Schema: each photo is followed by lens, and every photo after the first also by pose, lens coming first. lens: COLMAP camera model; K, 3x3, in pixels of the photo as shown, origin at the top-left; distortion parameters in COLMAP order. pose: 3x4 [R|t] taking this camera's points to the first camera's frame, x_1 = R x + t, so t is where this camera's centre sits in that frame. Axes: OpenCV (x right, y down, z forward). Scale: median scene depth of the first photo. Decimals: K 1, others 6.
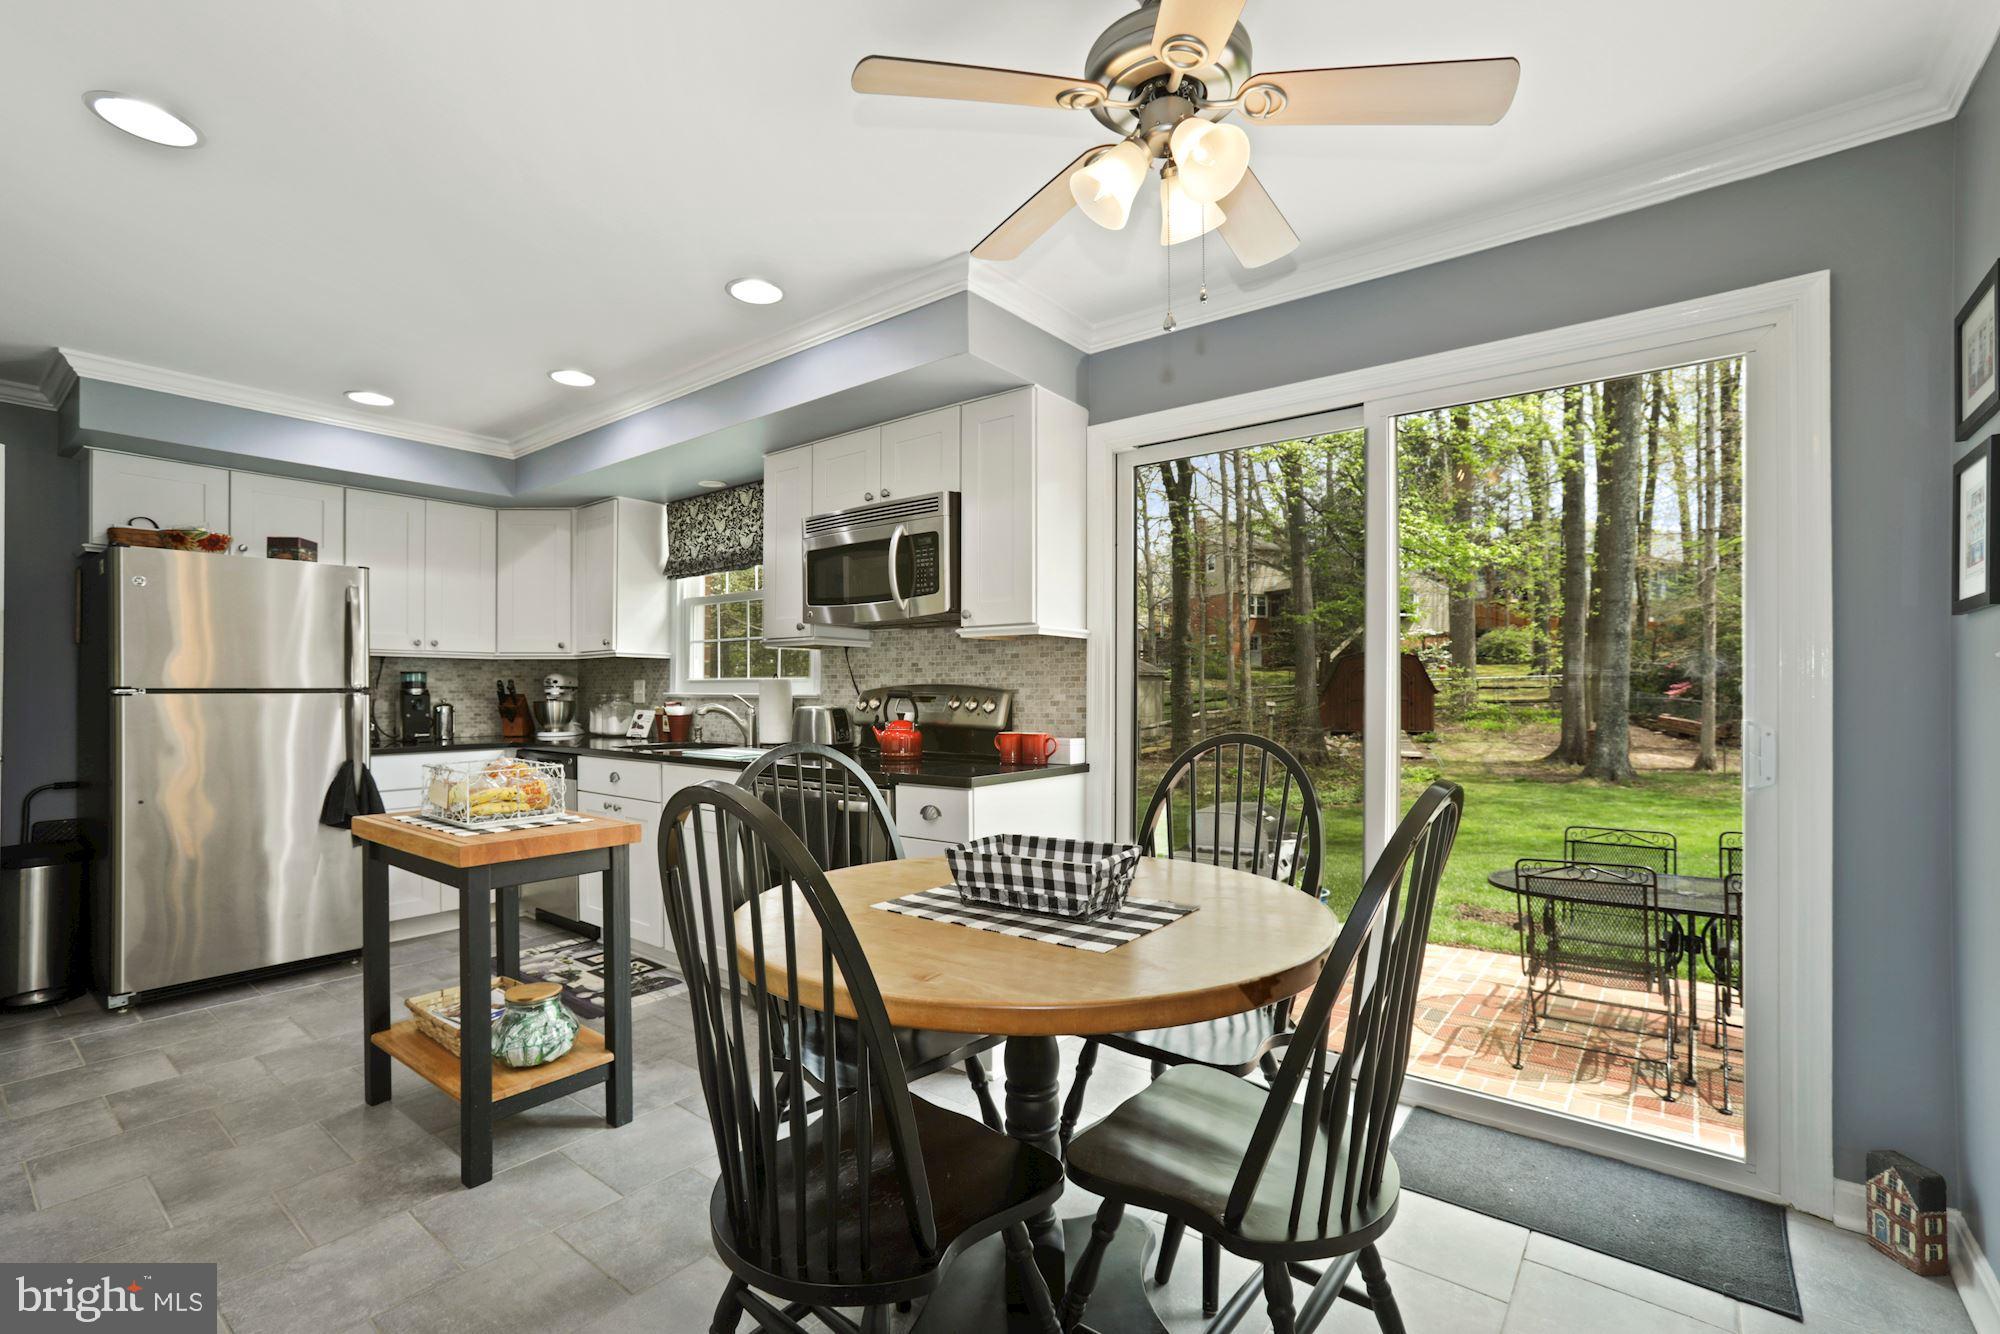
lens RADIAL K [[885.1, 0, 998.6], [0, 885.1, 700.1], [0, 0, 1]] dist [-0.039501, 0.019512]
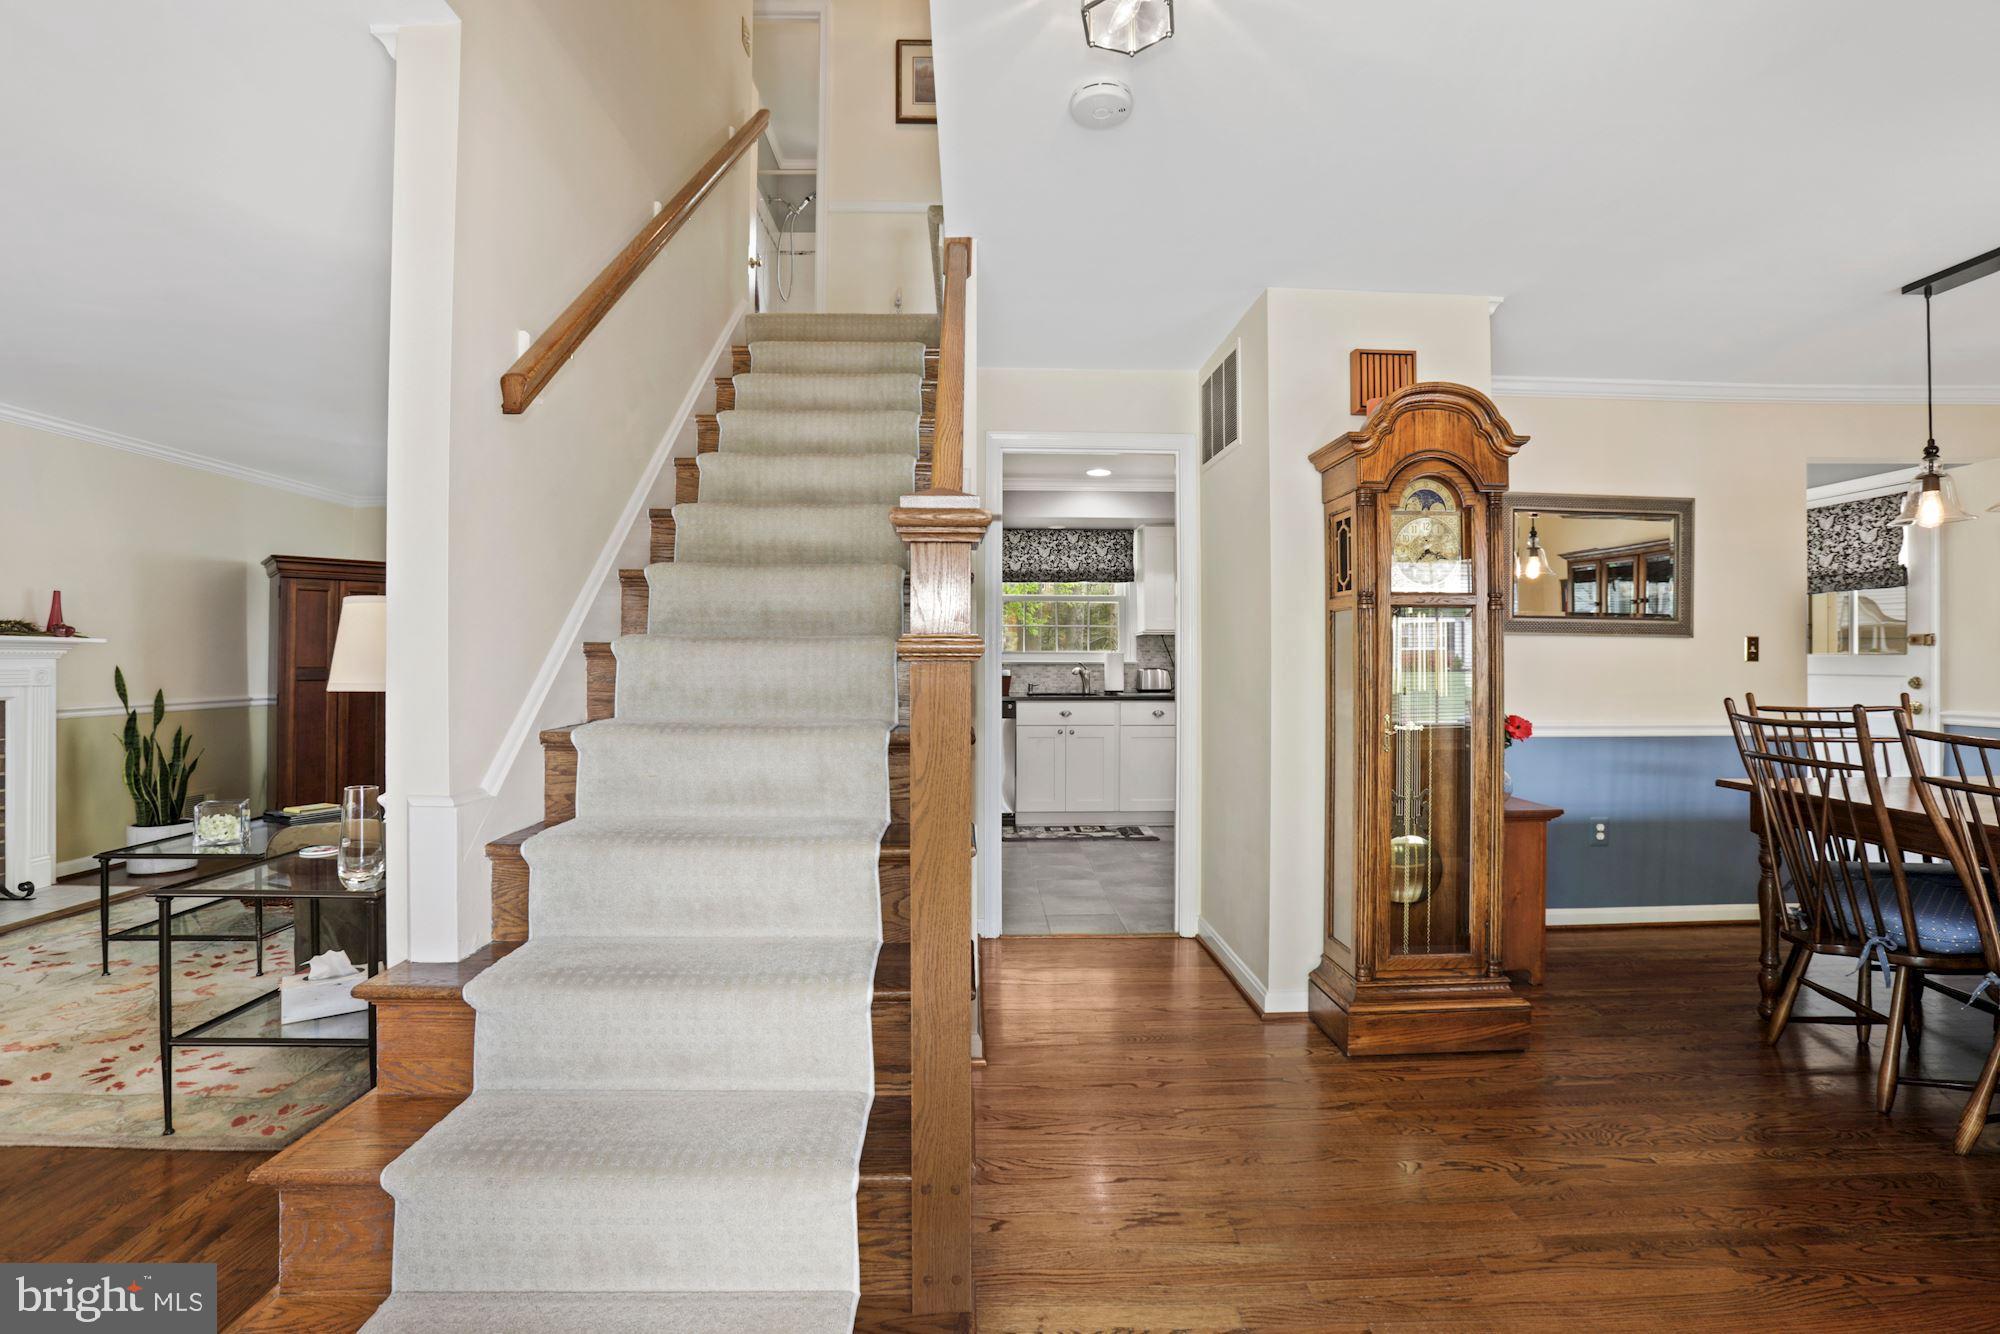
lens RADIAL K [[907.0, 0, 1000.2], [0, 907.0, 655.0], [0, 0, 1]] dist [-0.066023, 0.021930]
pose [[0.769147, -0.002306, 0.639068, -1.774091], [0.009843, 0.999918, -0.008239, -0.007909], [-0.638996, 0.012628, 0.769106, -0.216450]]
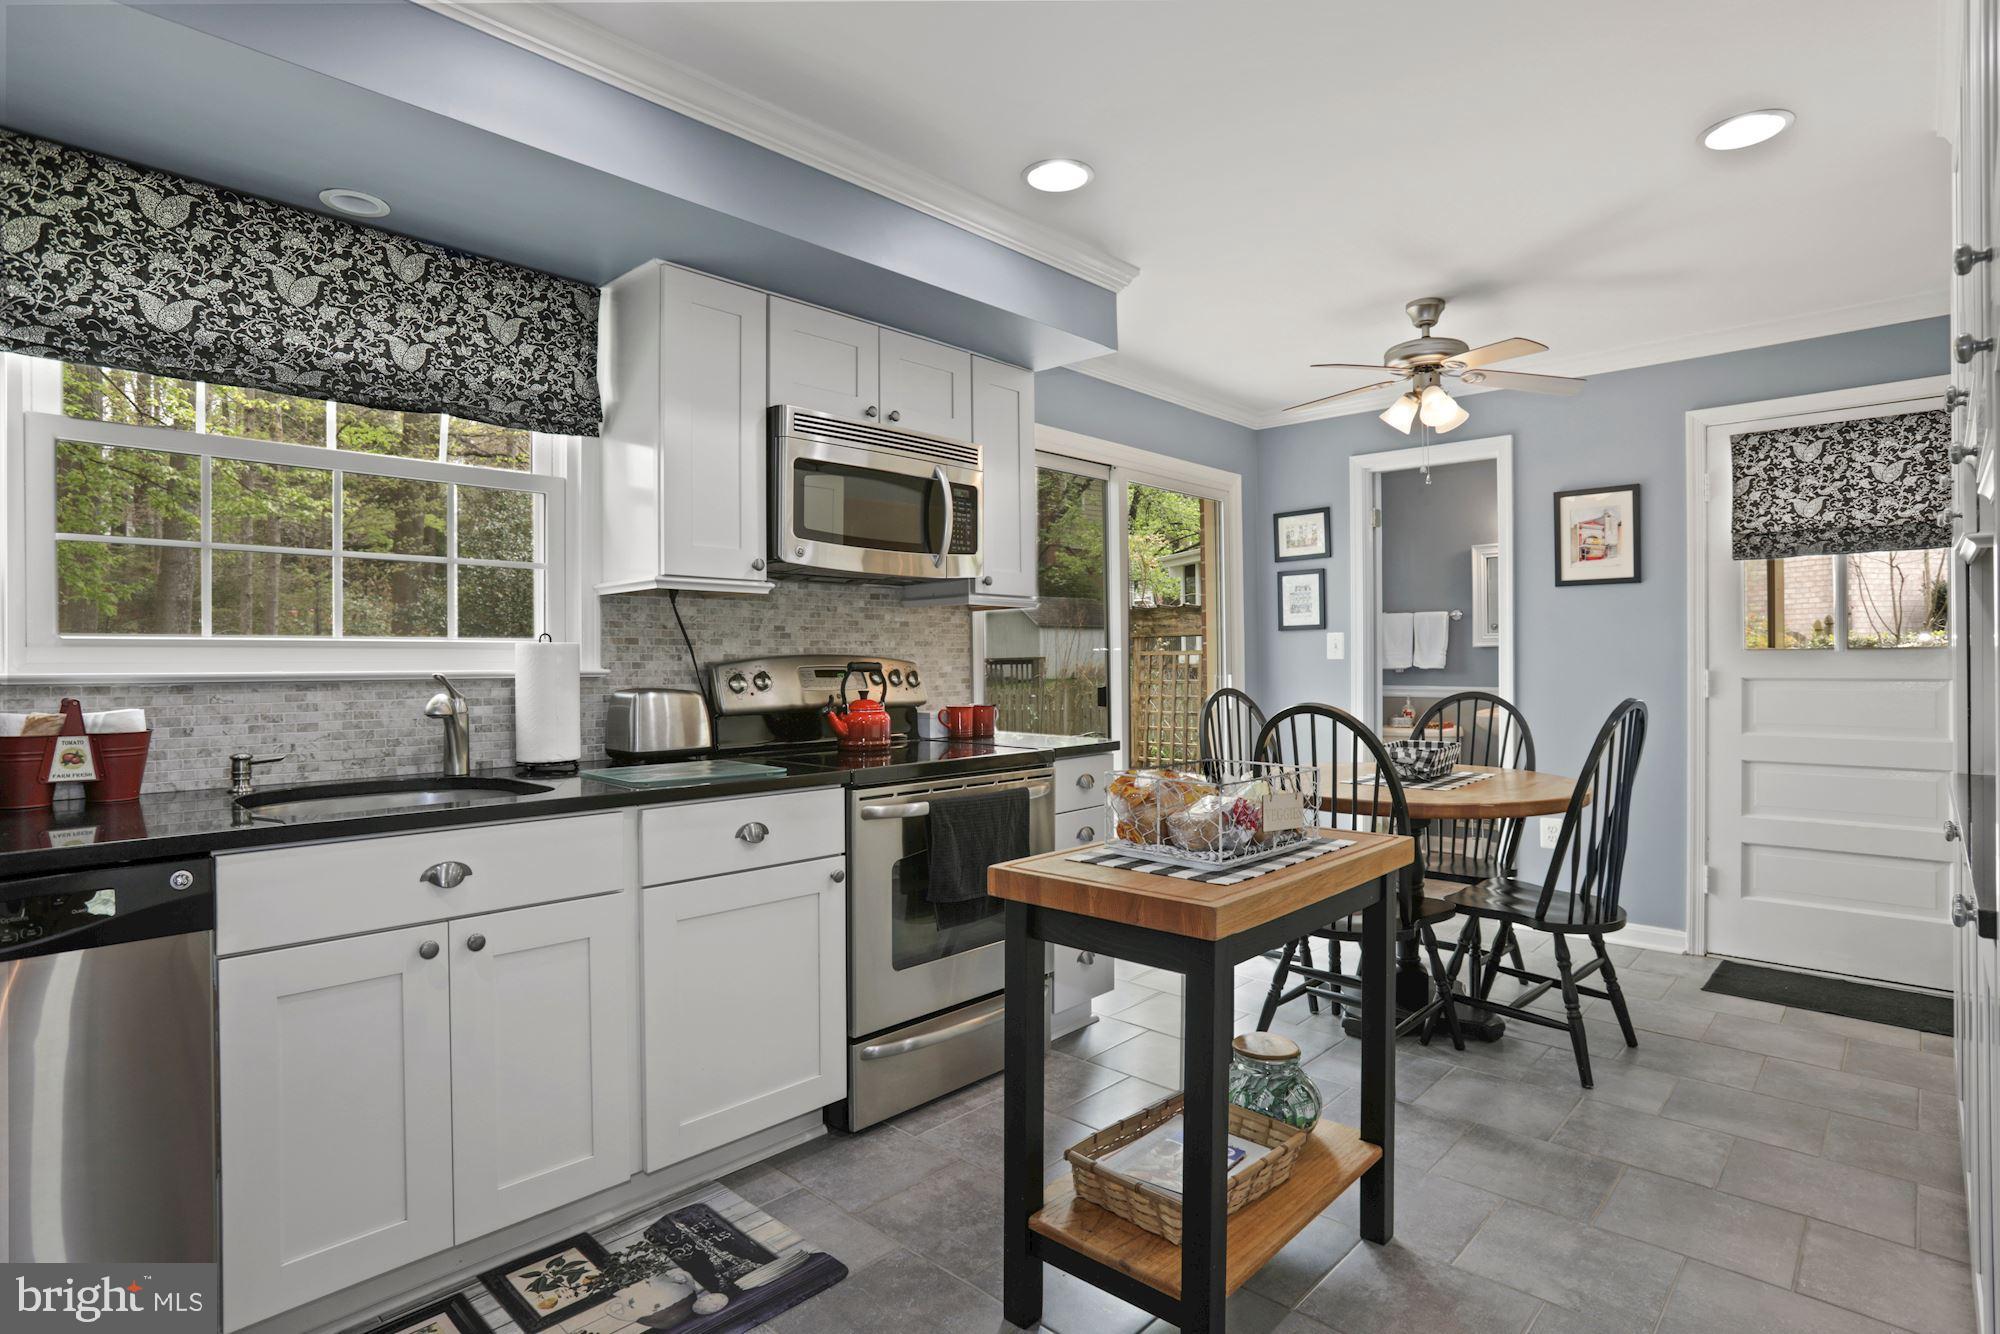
lens RADIAL K [[1024.6, 0, 1000.0], [0, 1024.6, 667.0], [0, 0, 1]] dist [-0.041836, 0.001698]
pose [[0.093581, -0.005467, 0.995597, -0.990941], [0.017795, 0.999834, 0.003817, -0.007841], [-0.995453, 0.017360, 0.093663, 0.778626]]
